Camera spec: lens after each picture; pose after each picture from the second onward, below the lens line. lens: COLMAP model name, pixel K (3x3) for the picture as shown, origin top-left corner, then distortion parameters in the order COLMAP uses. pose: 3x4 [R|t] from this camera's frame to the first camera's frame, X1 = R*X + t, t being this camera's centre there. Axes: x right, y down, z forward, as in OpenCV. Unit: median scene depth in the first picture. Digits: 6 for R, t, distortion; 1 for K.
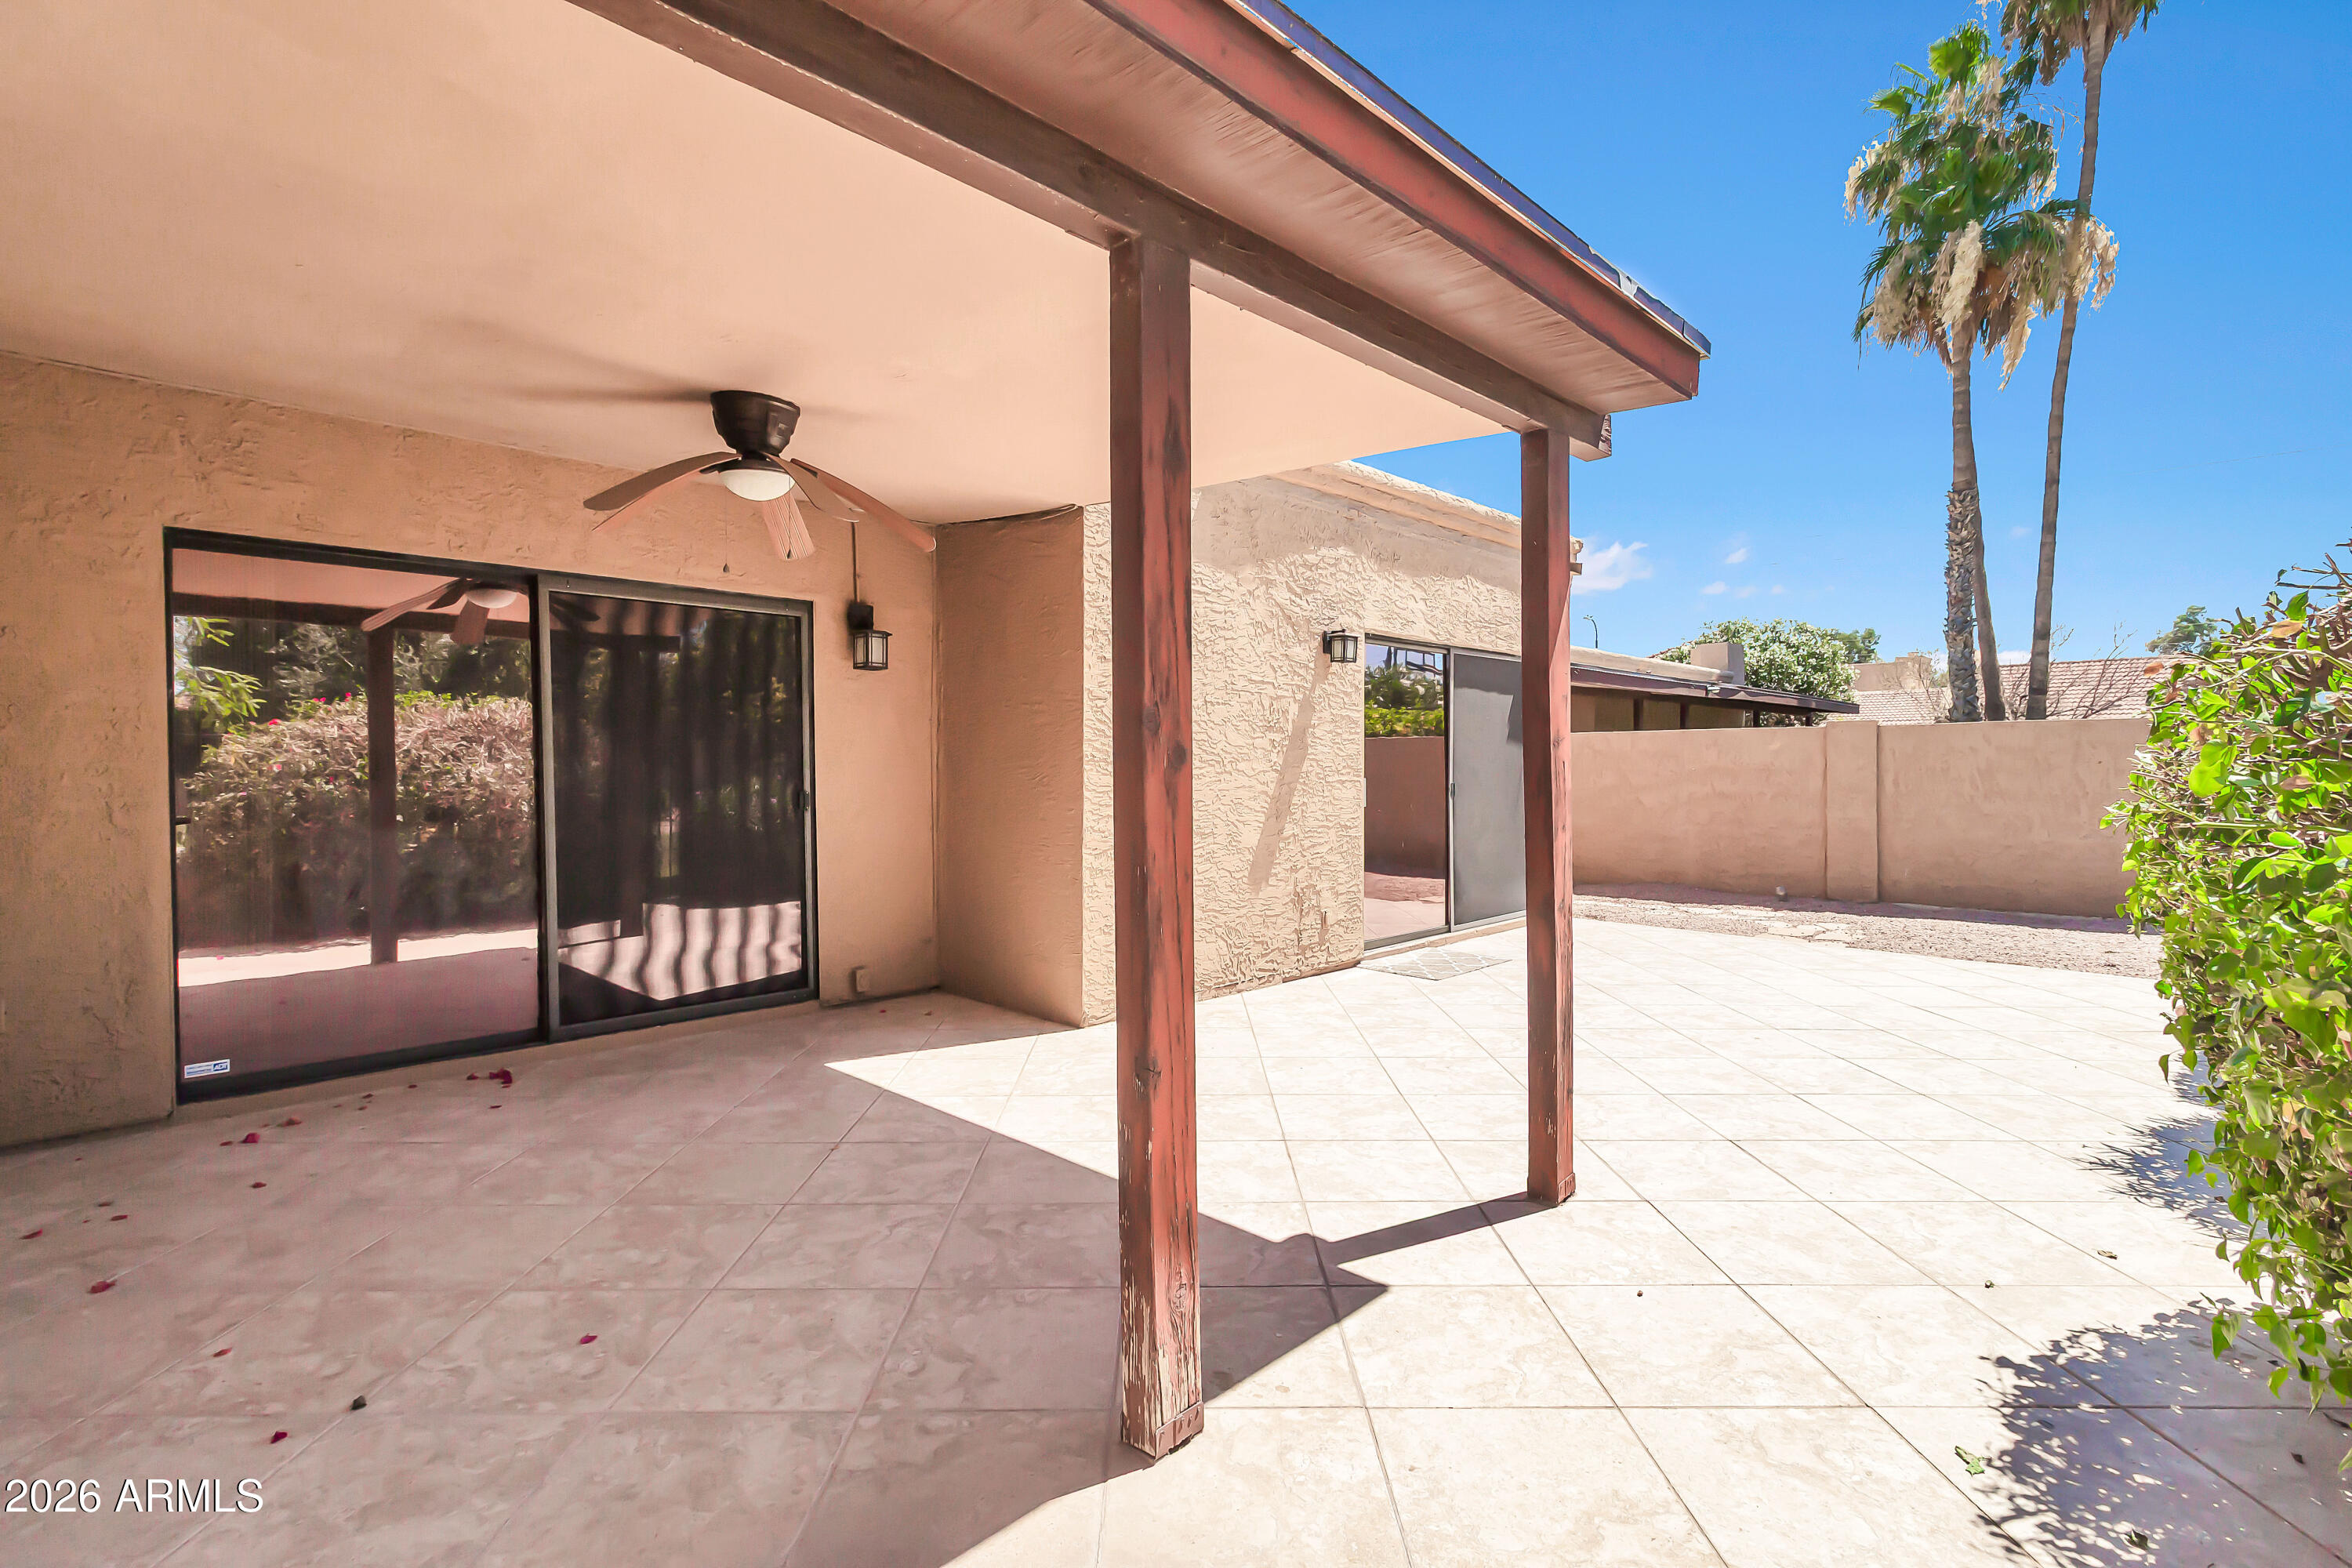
lens RADIAL K [[1083.1, 0, 1175.5], [0, 1083.1, 776.6], [0, 0, 1]] dist [0.002876, 0.000359]
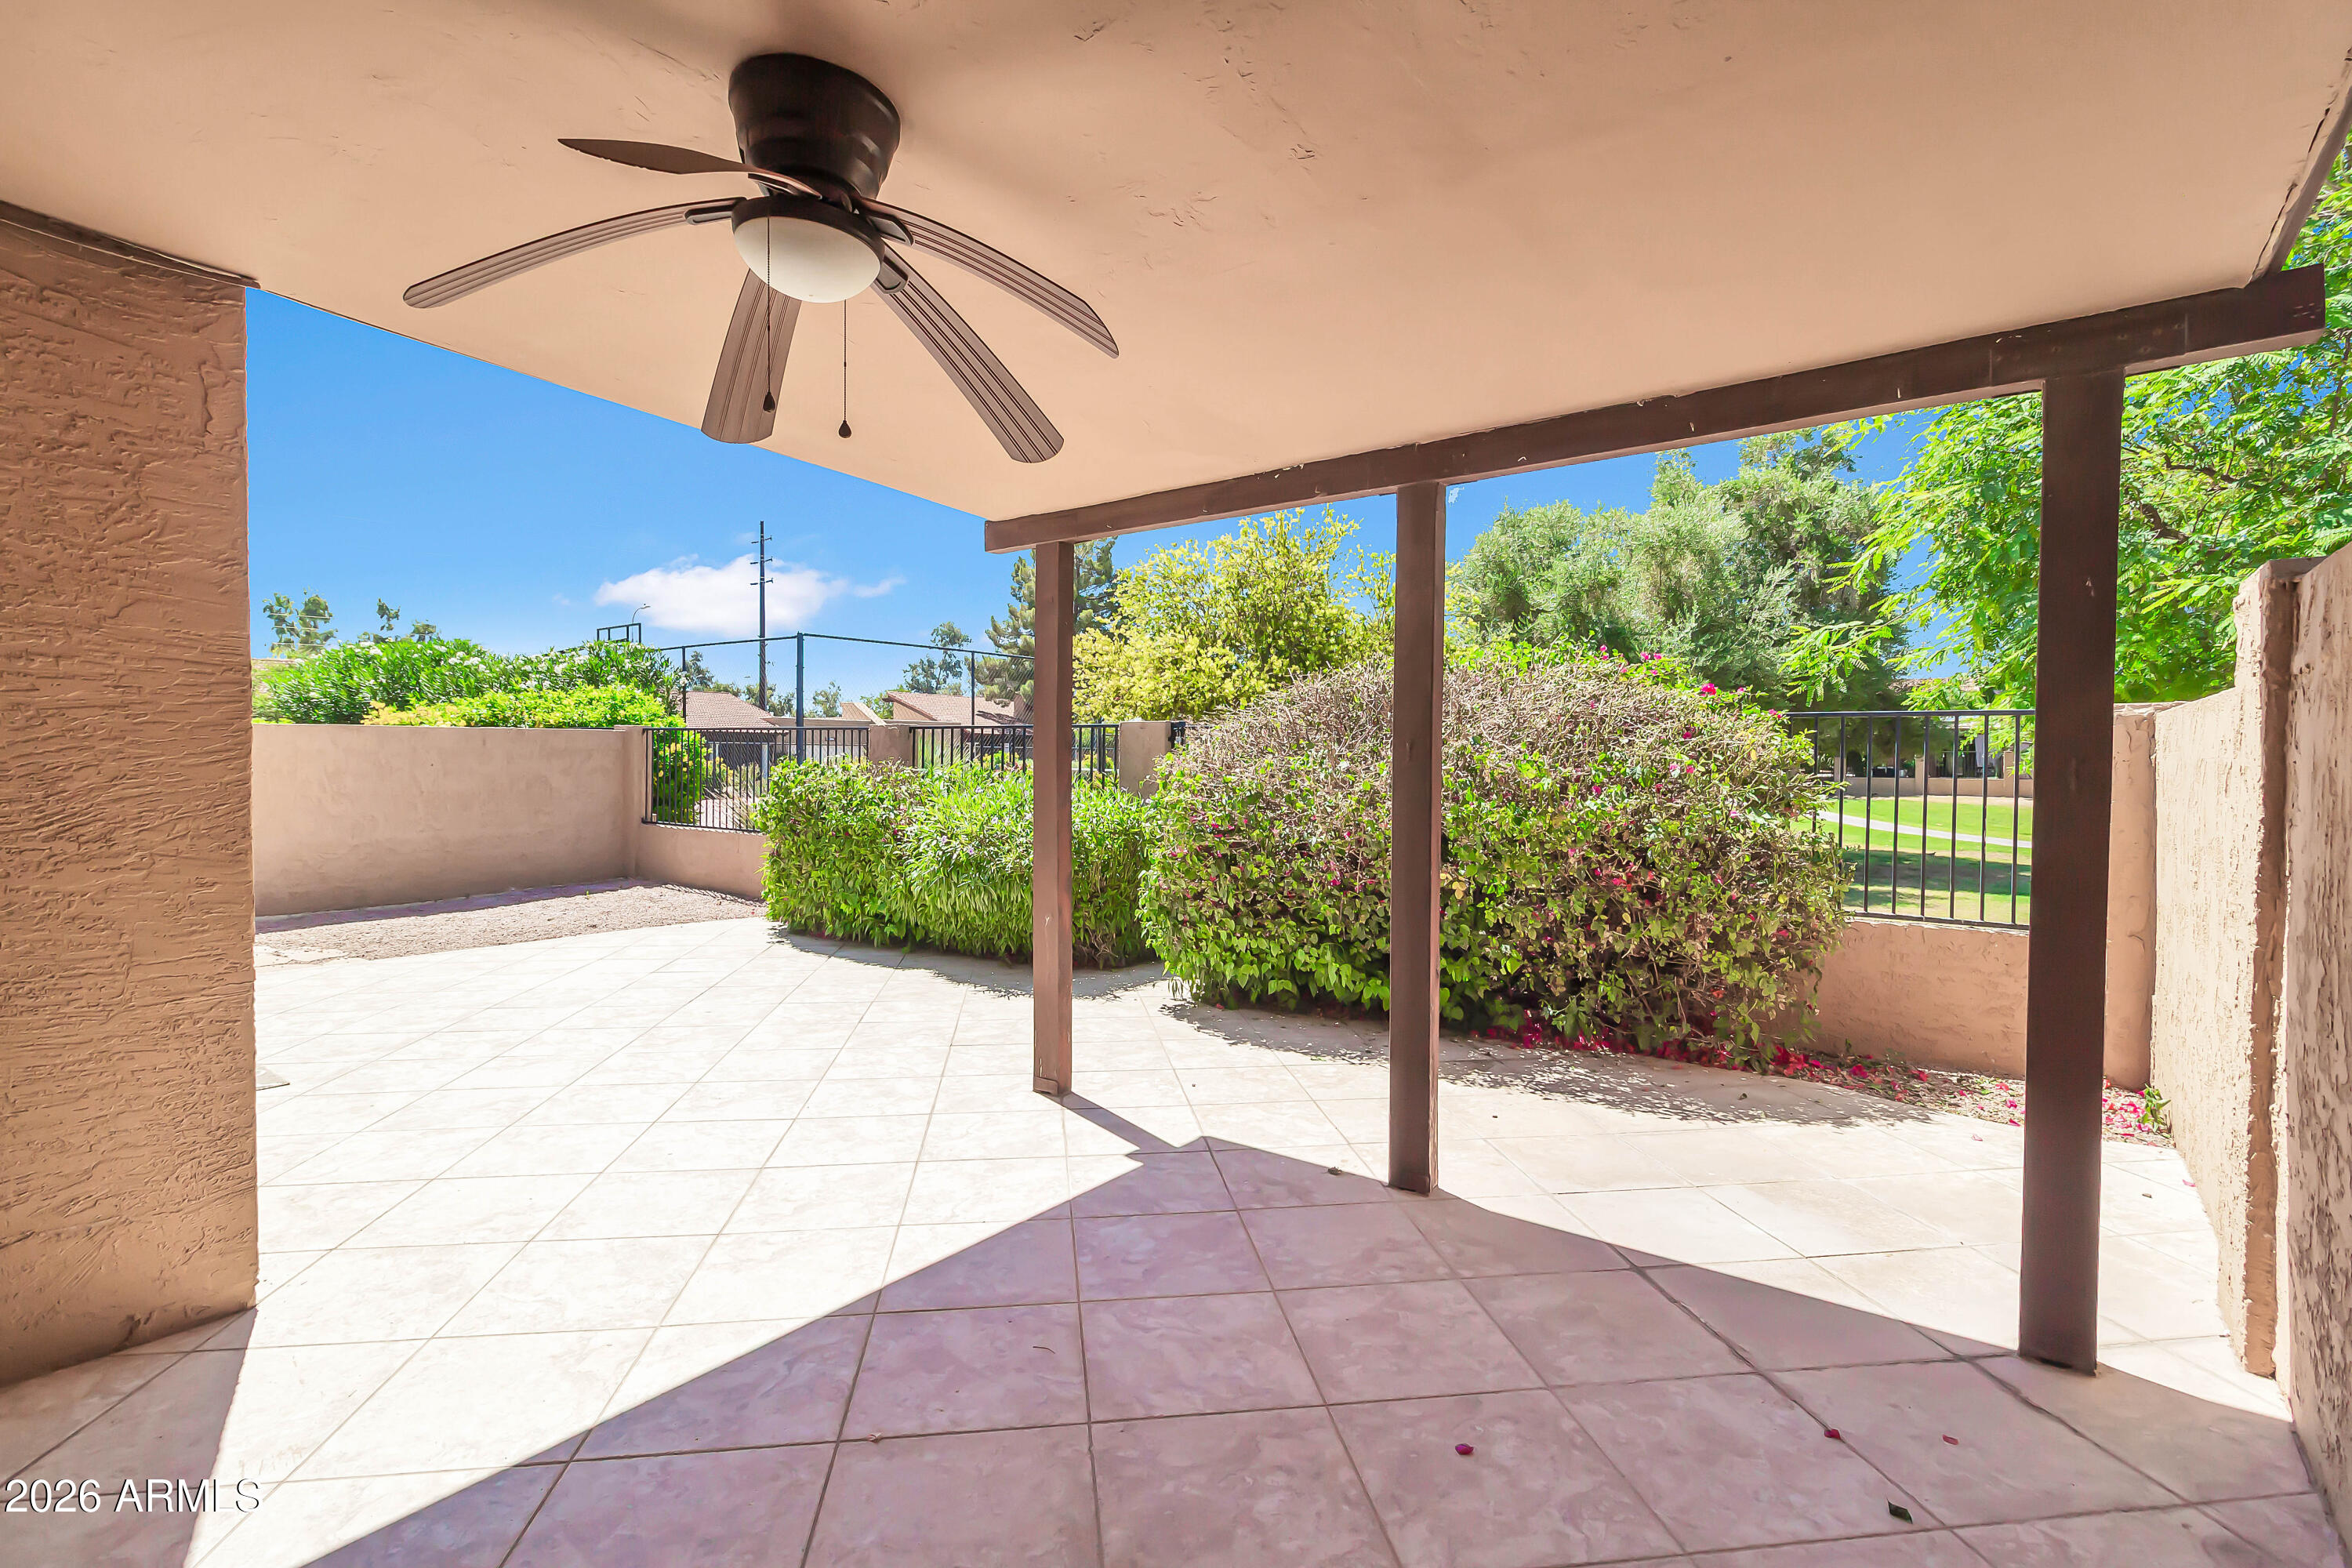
lens RADIAL K [[1083.1, 0, 1175.5], [0, 1083.1, 776.6], [0, 0, 1]] dist [0.002876, 0.000359]
pose [[-0.125657, -0.016433, 0.991938, -1.140827], [0.007737, 0.999816, 0.017543, -0.044178], [-0.992044, 0.009879, -0.125507, 1.100281]]
